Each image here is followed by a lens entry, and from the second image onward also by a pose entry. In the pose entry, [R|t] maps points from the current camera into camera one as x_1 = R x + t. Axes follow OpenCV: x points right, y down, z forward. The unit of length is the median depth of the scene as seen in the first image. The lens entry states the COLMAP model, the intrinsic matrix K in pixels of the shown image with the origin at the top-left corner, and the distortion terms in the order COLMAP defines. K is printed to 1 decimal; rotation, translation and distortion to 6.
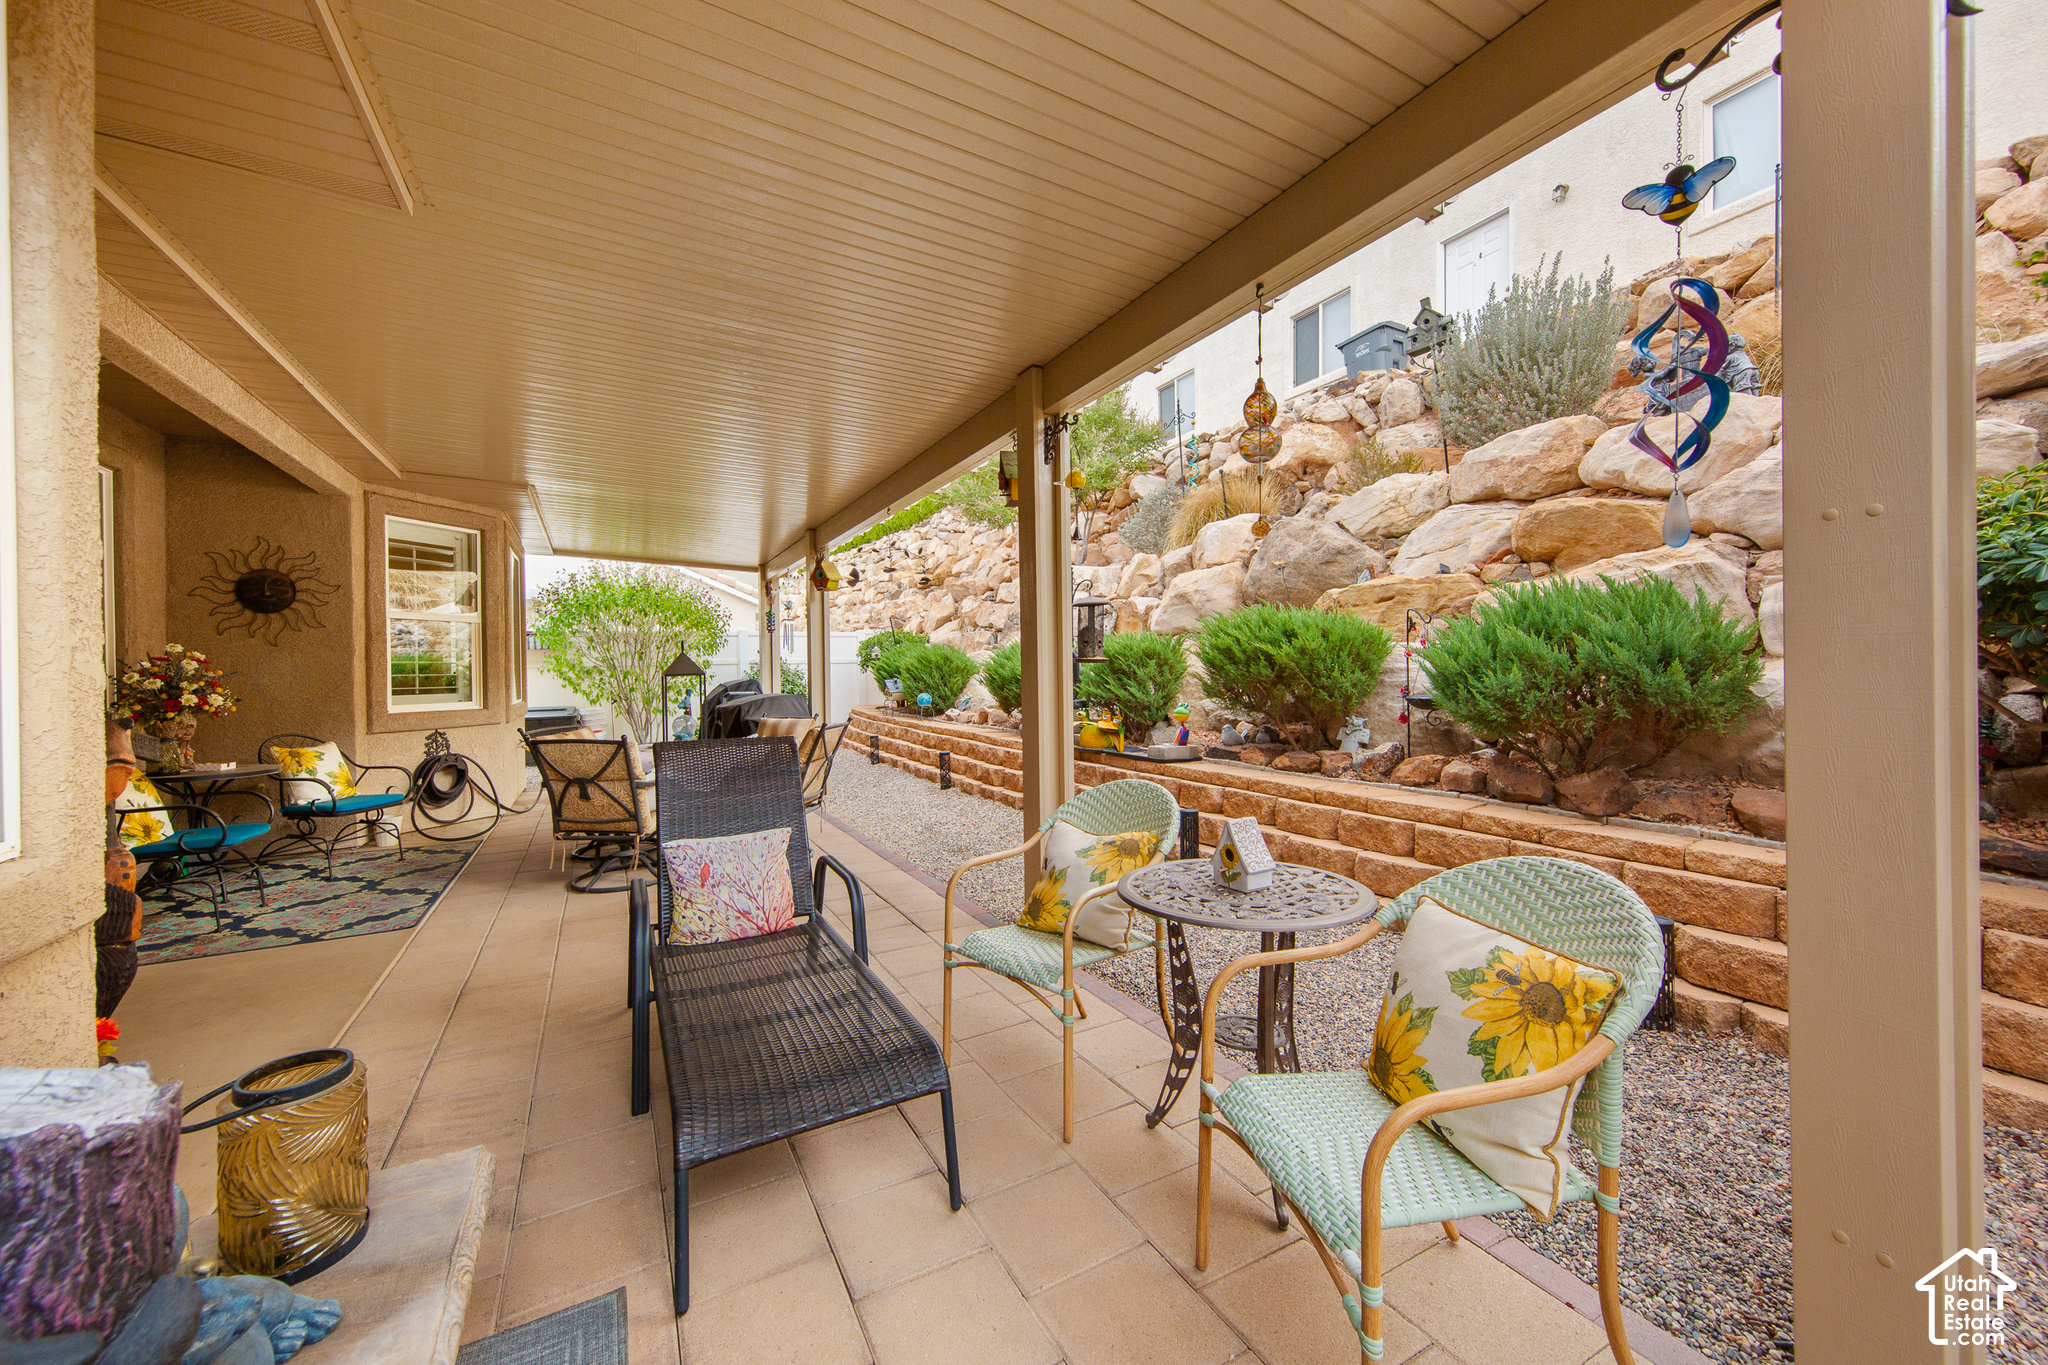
lens RADIAL K [[760.5, 0, 1023.5], [0, 760.5, 670.1], [0, 0, 1]] dist [0.013226, -0.001747]
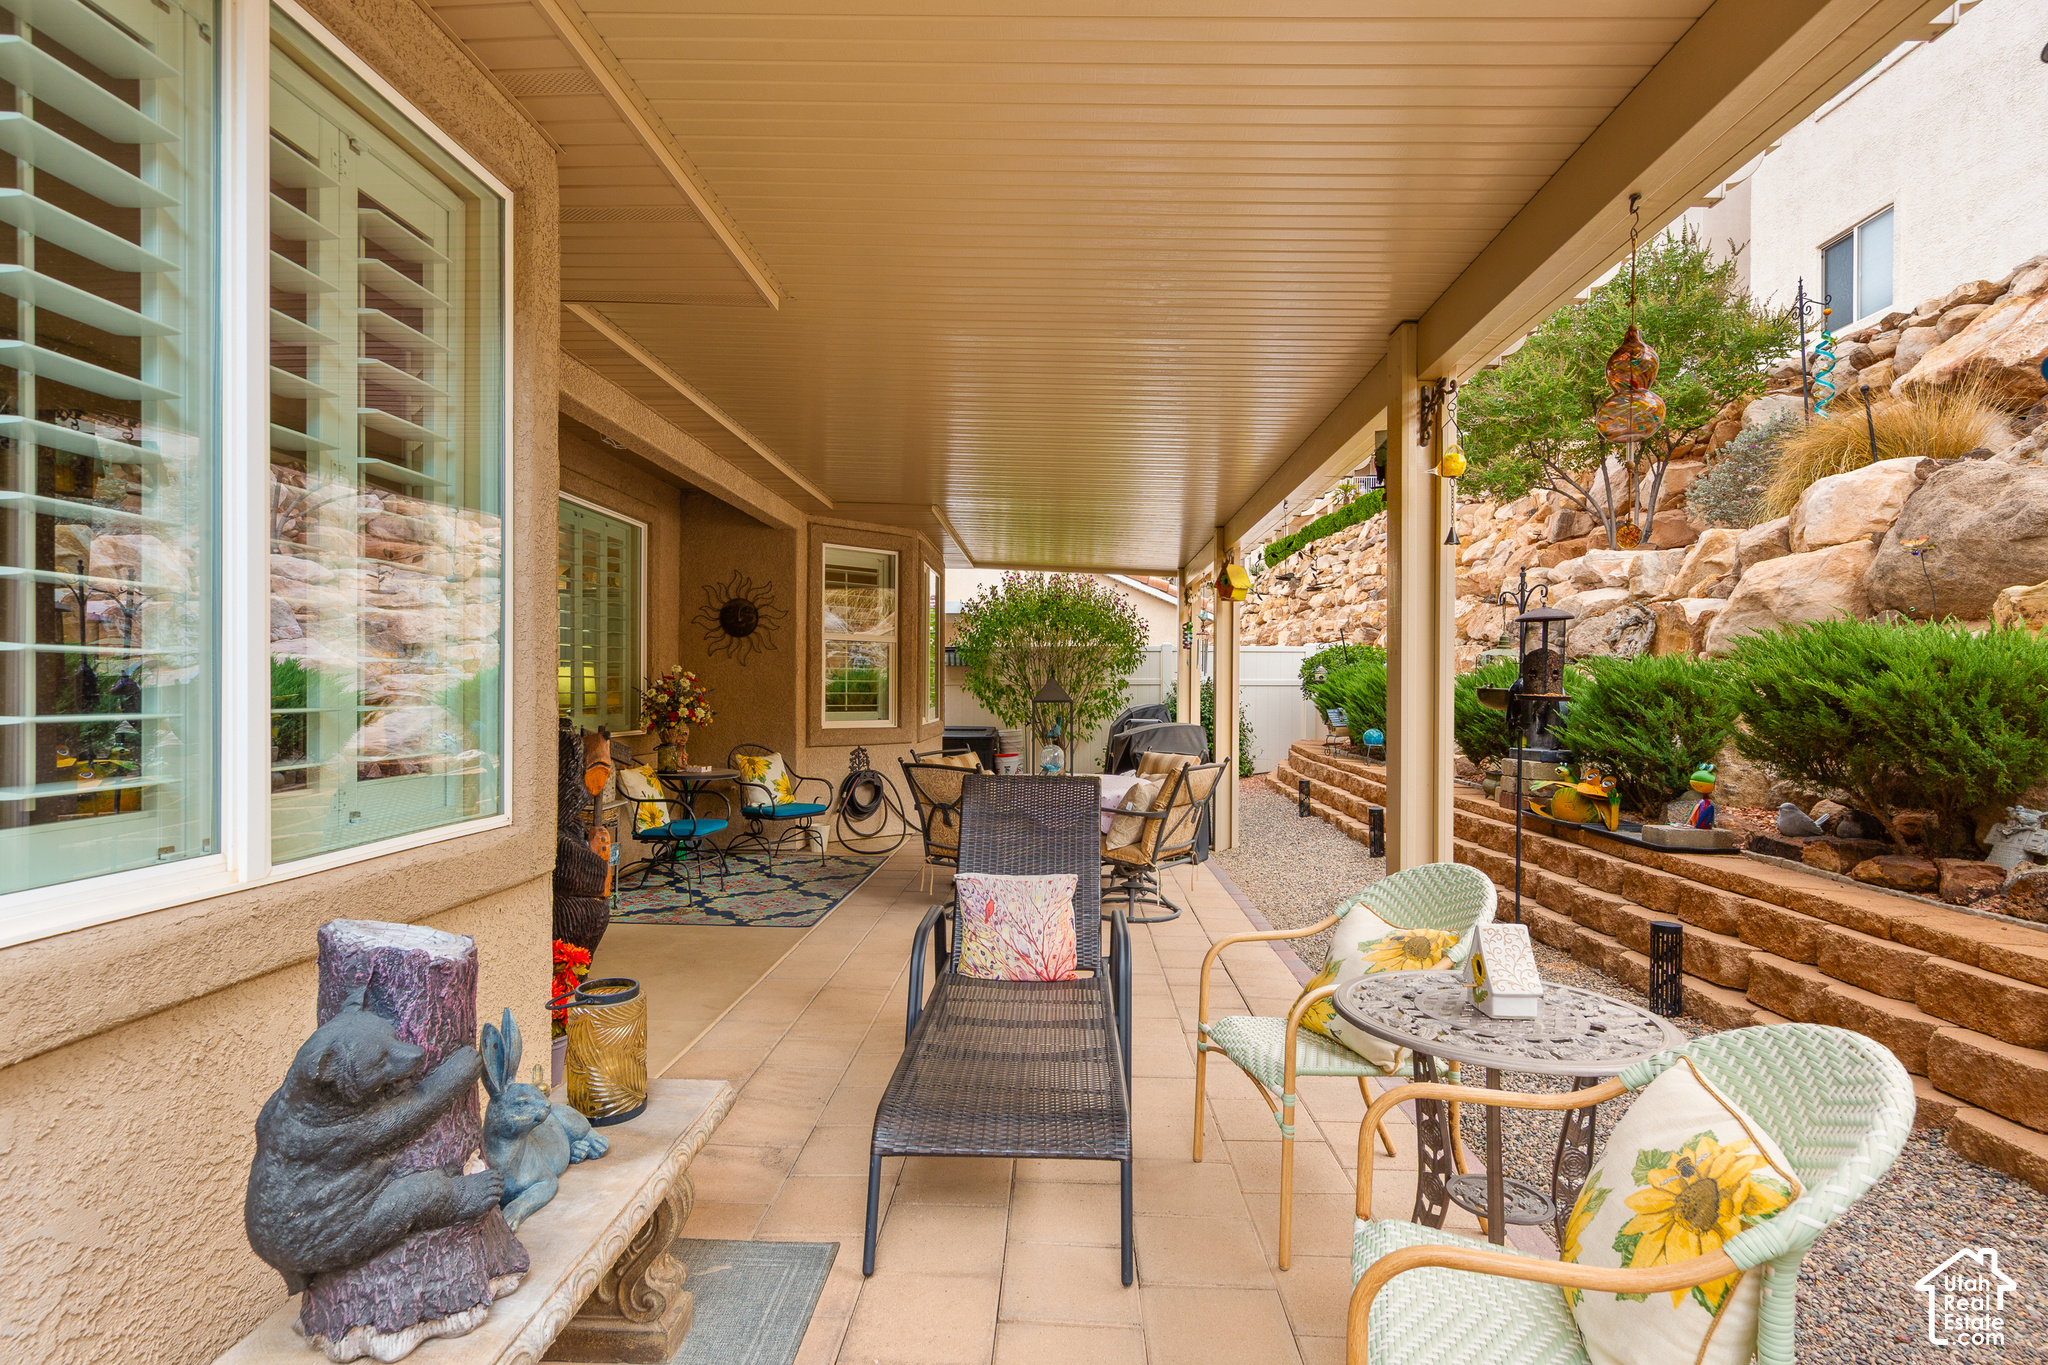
lens RADIAL K [[991.1, 0, 1034.1], [0, 991.1, 694.0], [0, 0, 1]] dist [0.011277, 0.000190]
pose [[0.860054, 0.024199, -0.509629, 0.172163], [-0.021183, 0.999707, 0.011721, -0.018878], [0.509763, 0.000714, 0.860315, -0.052420]]
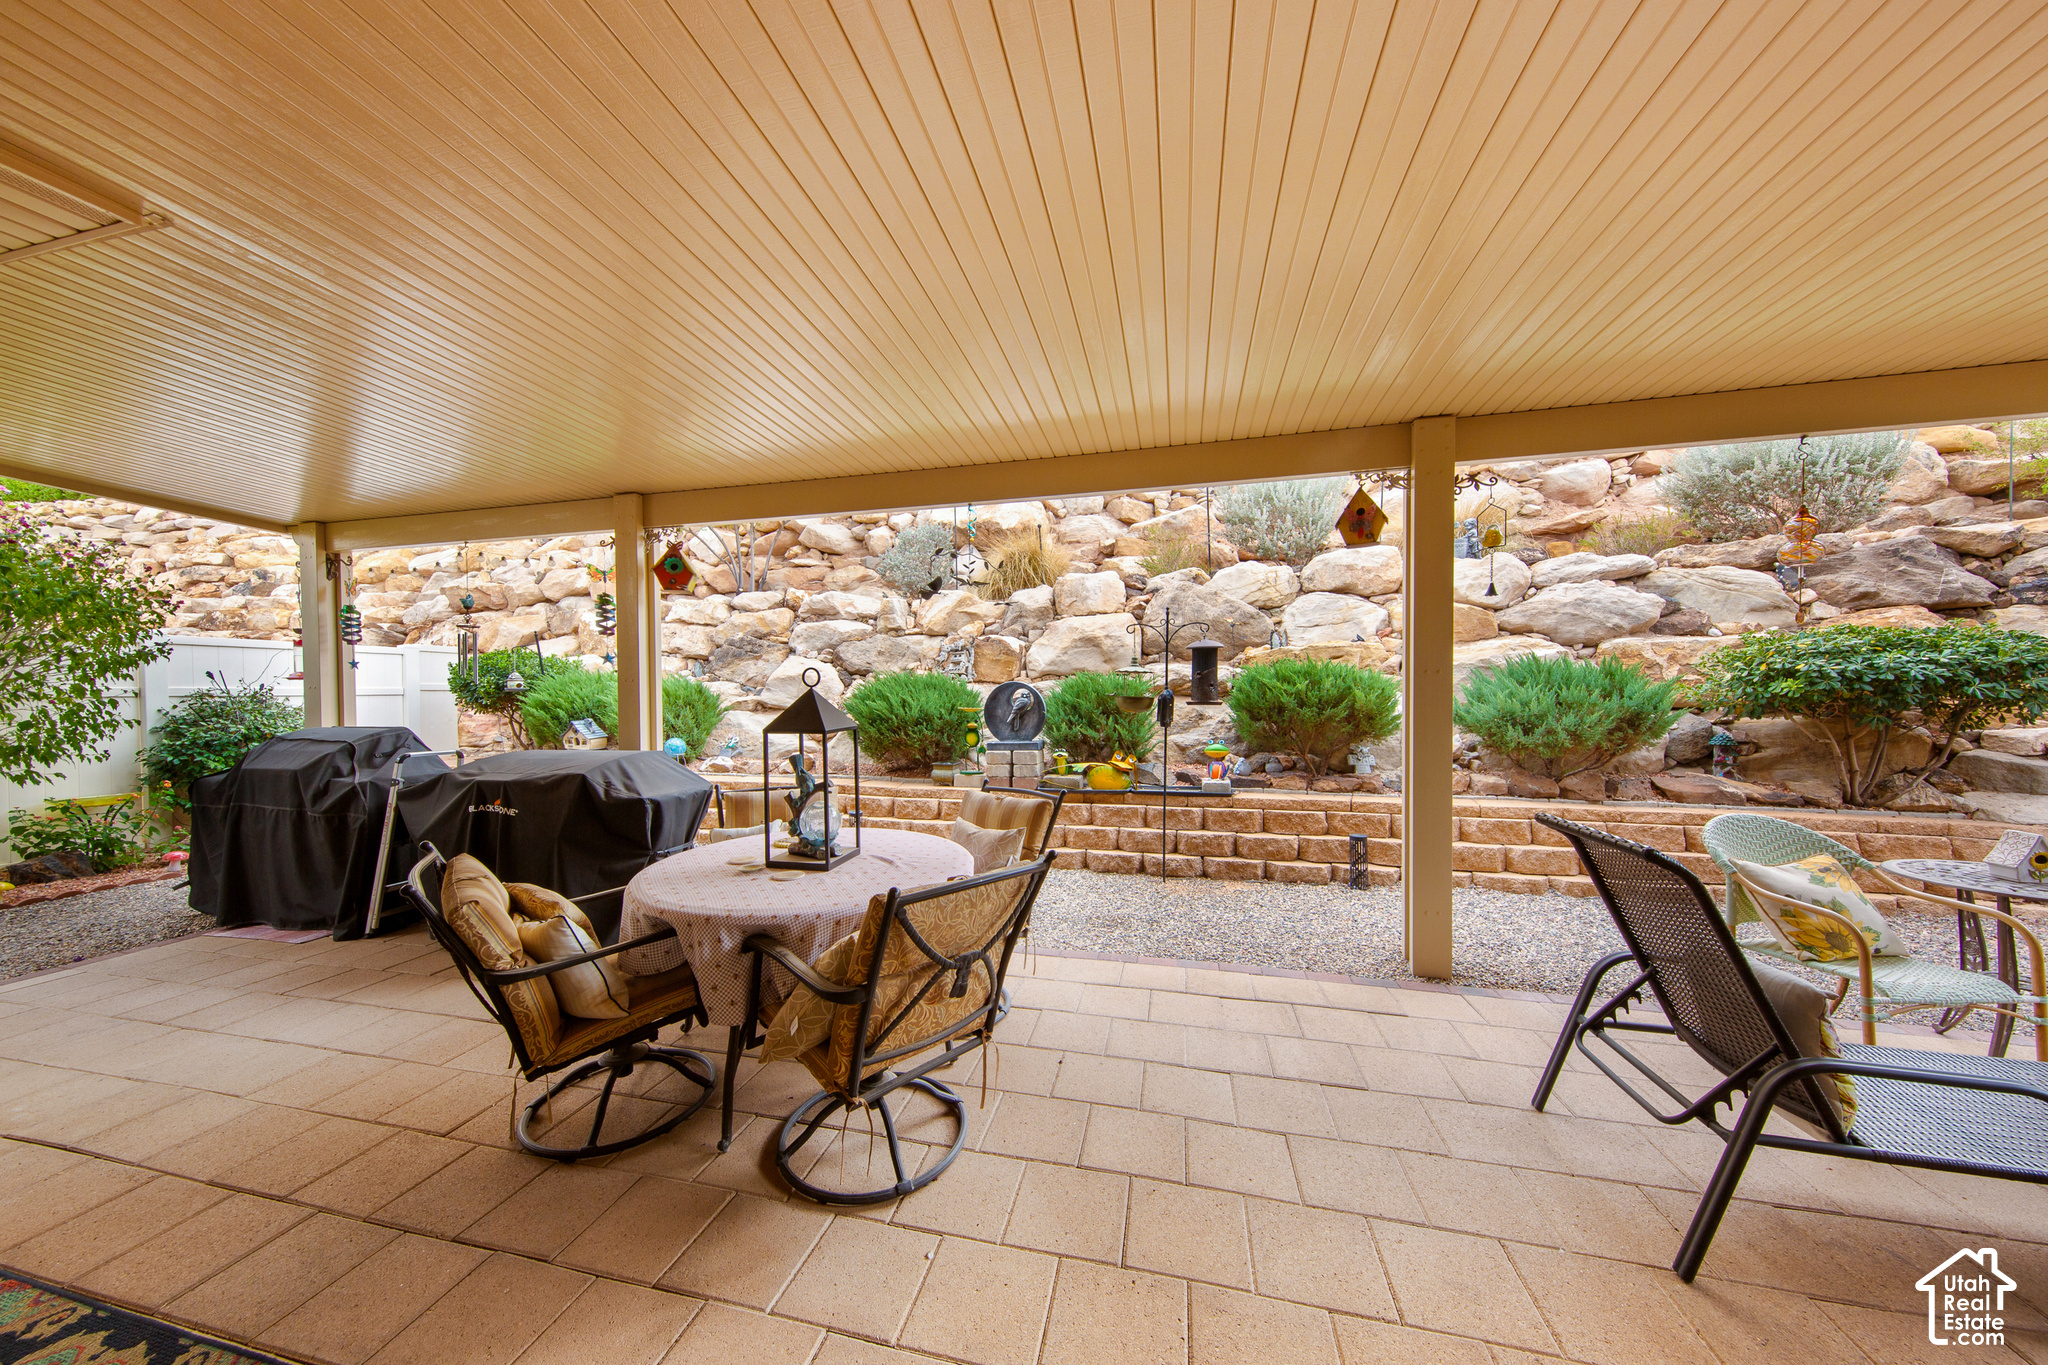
lens RADIAL K [[666.8, 0, 1017.2], [0, 666.8, 697.6], [0, 0, 1]] dist [0.001366, 0.000024]
pose [[0.683220, 0.005410, 0.730193, -0.803784], [-0.003448, 0.999985, -0.004183, -0.016419], [-0.730205, 0.000340, 0.683228, 0.640302]]
